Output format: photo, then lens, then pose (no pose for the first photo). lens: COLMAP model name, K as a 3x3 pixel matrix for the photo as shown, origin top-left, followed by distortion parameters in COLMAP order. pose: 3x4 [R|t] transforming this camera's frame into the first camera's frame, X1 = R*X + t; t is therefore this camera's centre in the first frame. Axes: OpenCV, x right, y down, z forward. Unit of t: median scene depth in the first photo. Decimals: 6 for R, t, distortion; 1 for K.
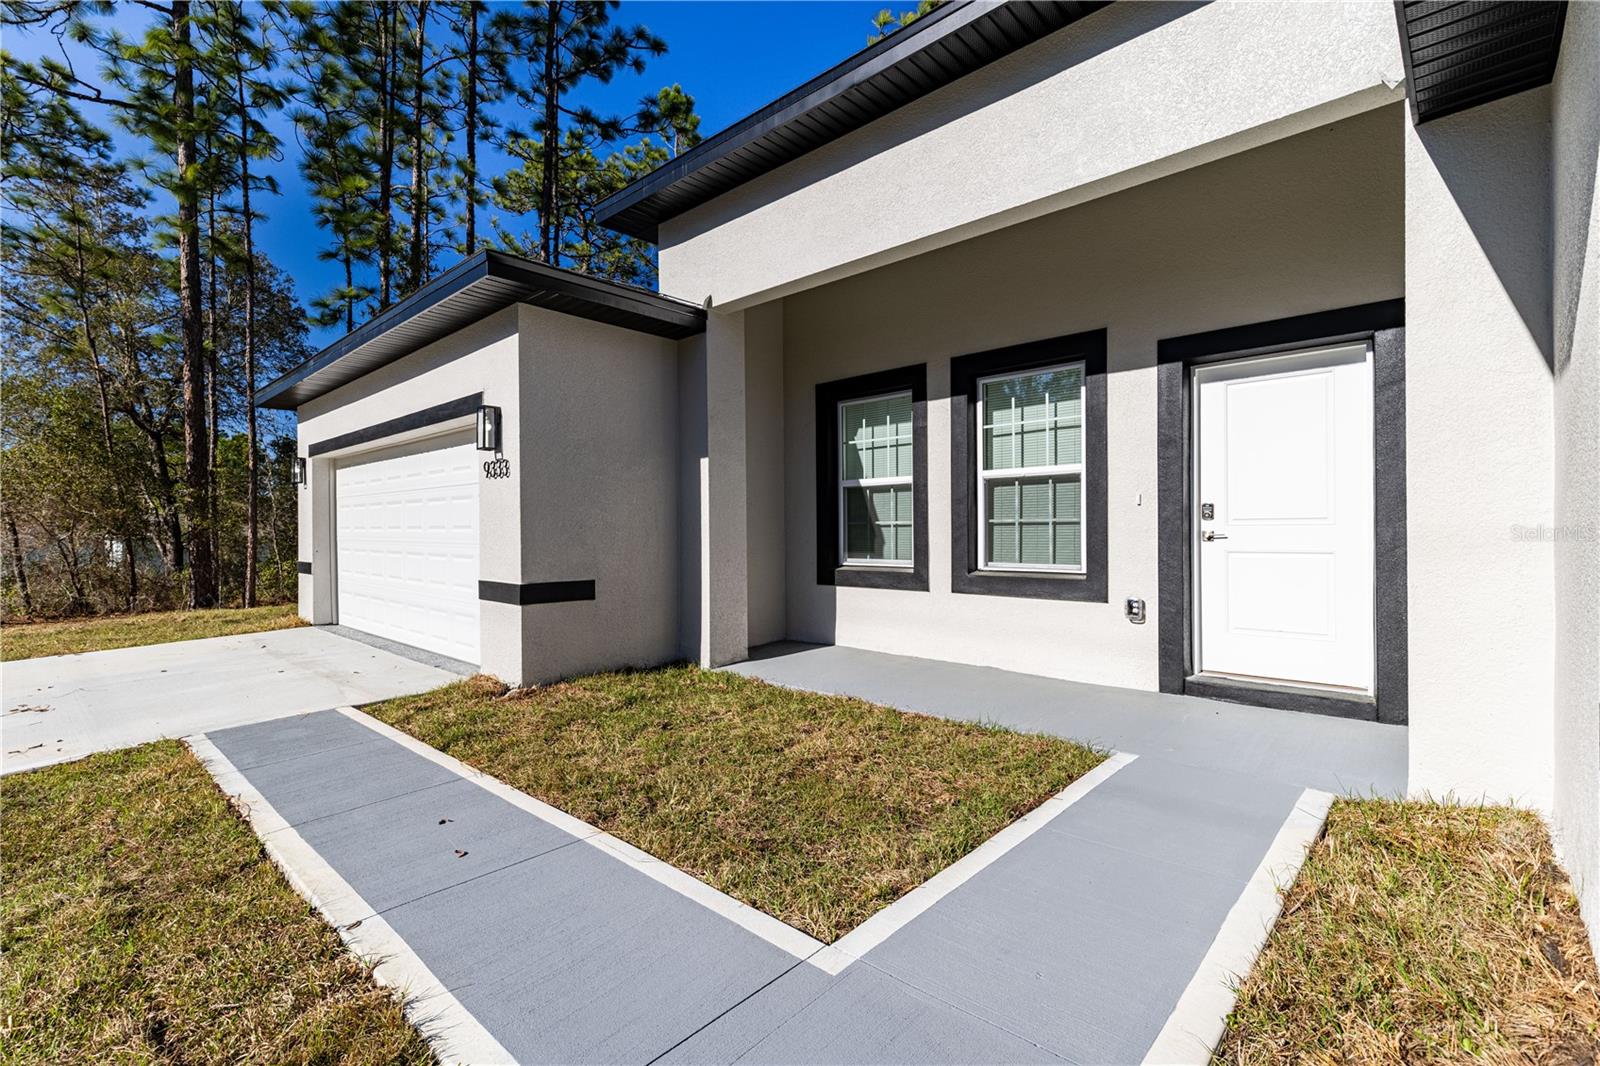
lens RADIAL K [[721.9, 0, 808.4], [0, 721.9, 530.4], [0, 0, 1]] dist [0.009161, 0.000713]
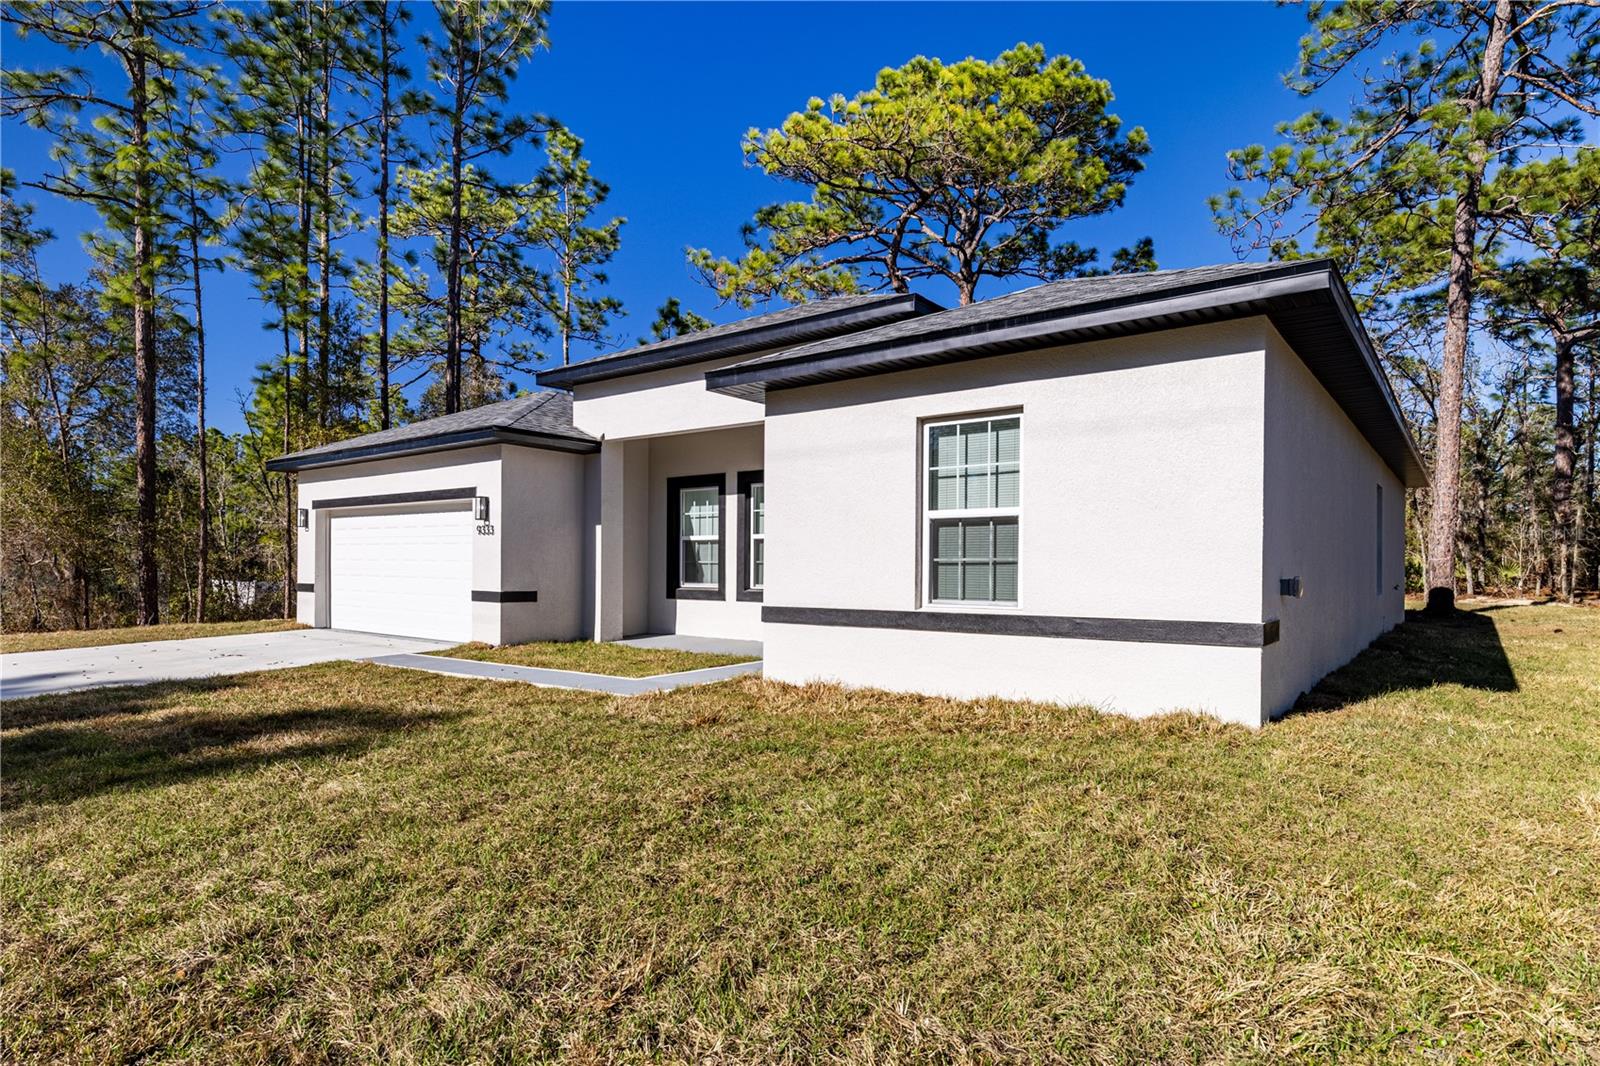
lens RADIAL K [[852.7, 0, 794.0], [0, 852.7, 567.3], [0, 0, 1]] dist [0.007553, 0.001833]
pose [[0.995170, 0.014653, 0.097064, 0.133919], [-0.014554, 0.999893, -0.001734, 0.002415], [-0.097079, 0.000313, 0.995277, -1.156374]]
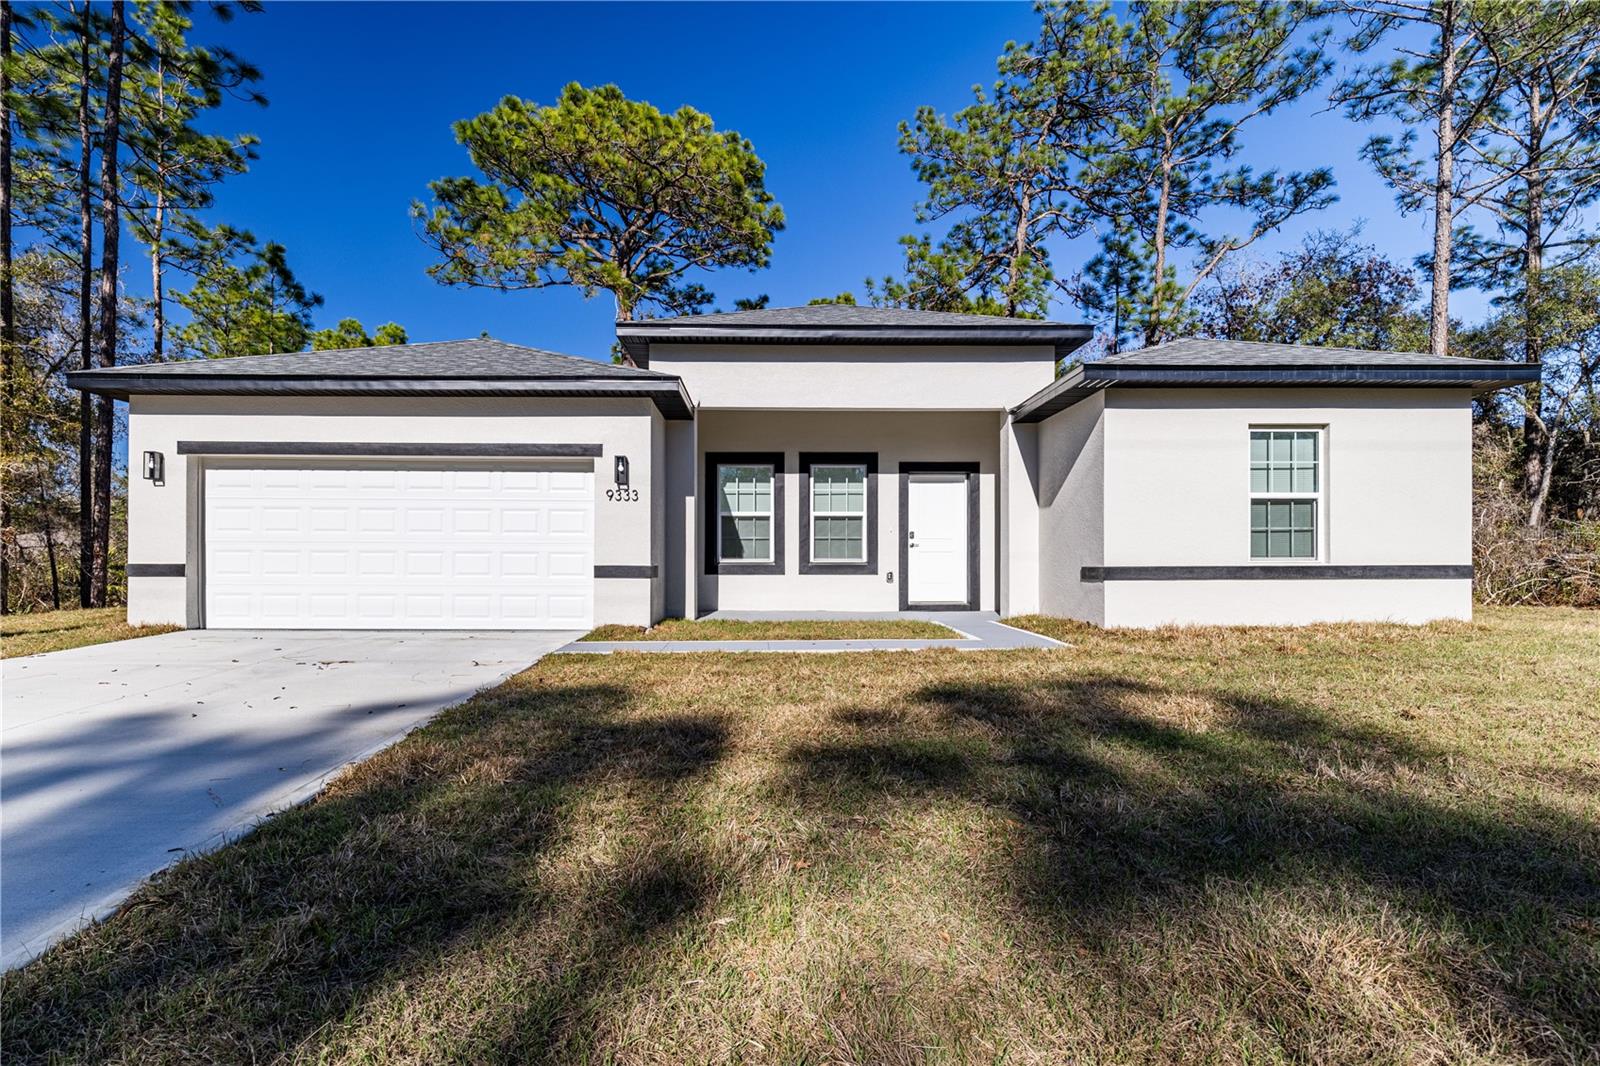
lens RADIAL K [[751.5, 0, 766.9], [0, 751.5, 560.4], [0, 0, 1]] dist [0.001318, -0.000321]
pose [[0.726662, 0.011348, 0.686901, -1.235831], [-0.005771, 0.999929, -0.010413, 0.069658], [-0.686971, 0.003603, 0.726676, -0.396935]]
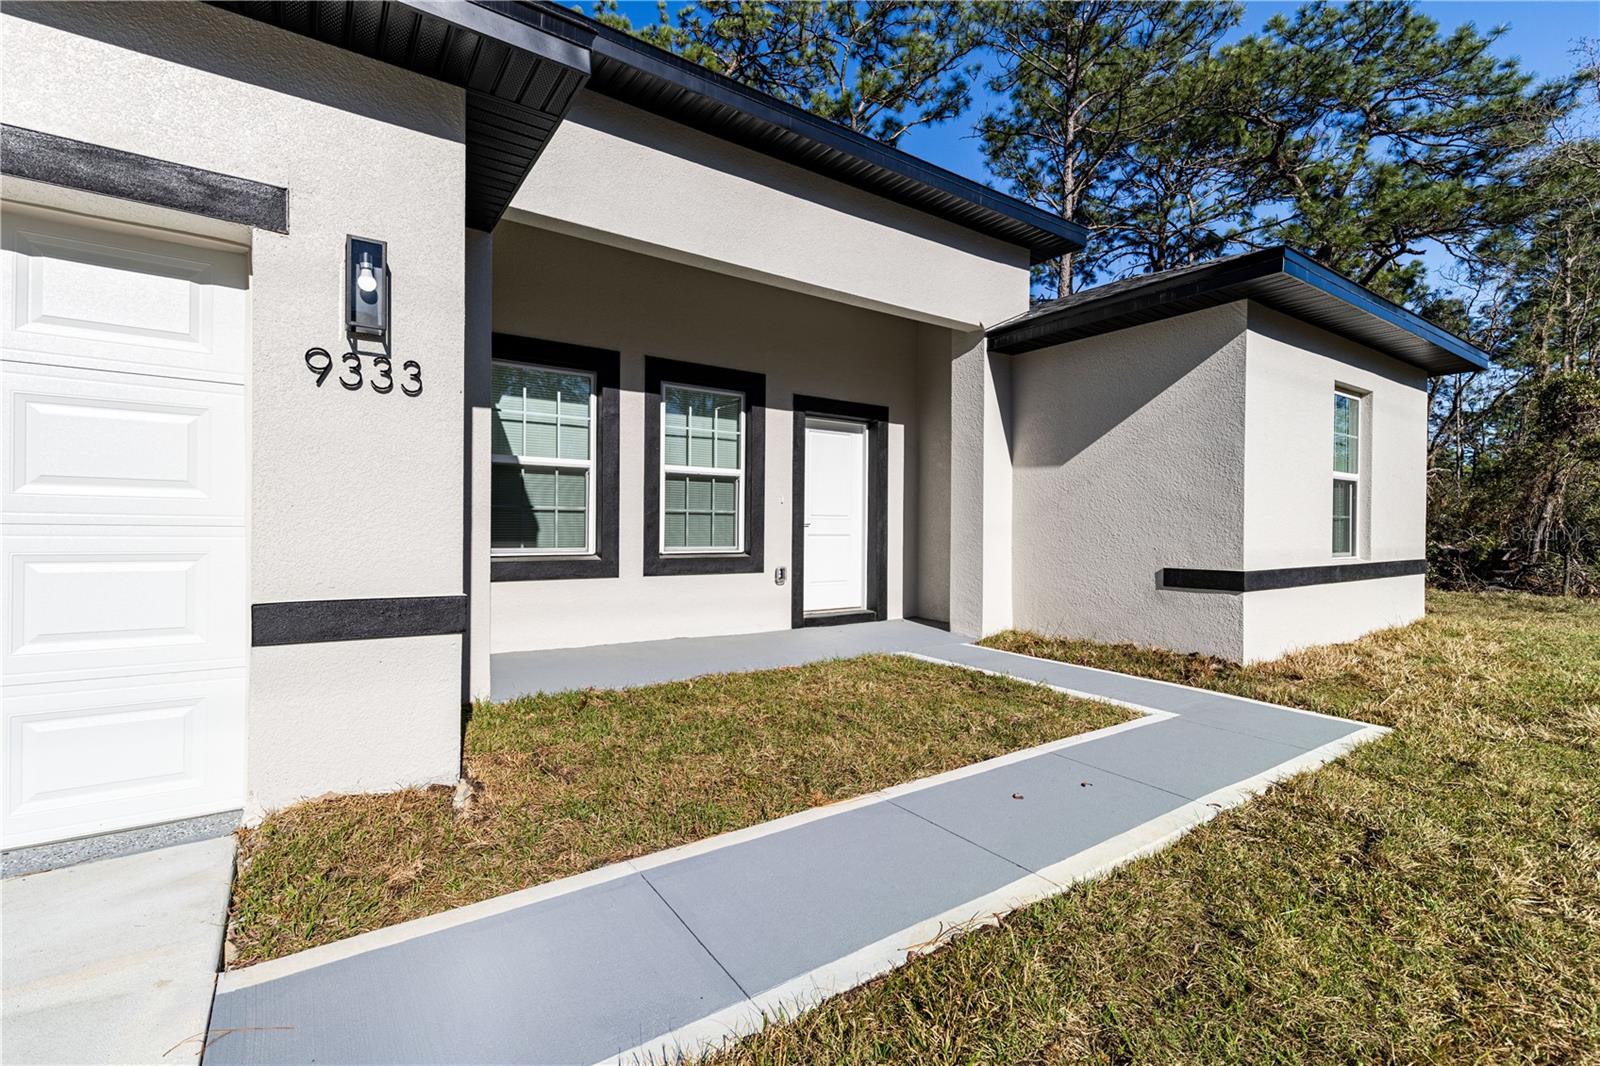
lens RADIAL K [[721.9, 0, 797.0], [0, 721.9, 521.7], [0, 0, 1]] dist [0.009161, 0.000713]
pose [[0.209979, 0.019987, 0.977502, -0.790631], [-0.009645, 0.999785, -0.018370, 0.023320], [-0.977658, -0.005570, 0.210127, 0.553014]]
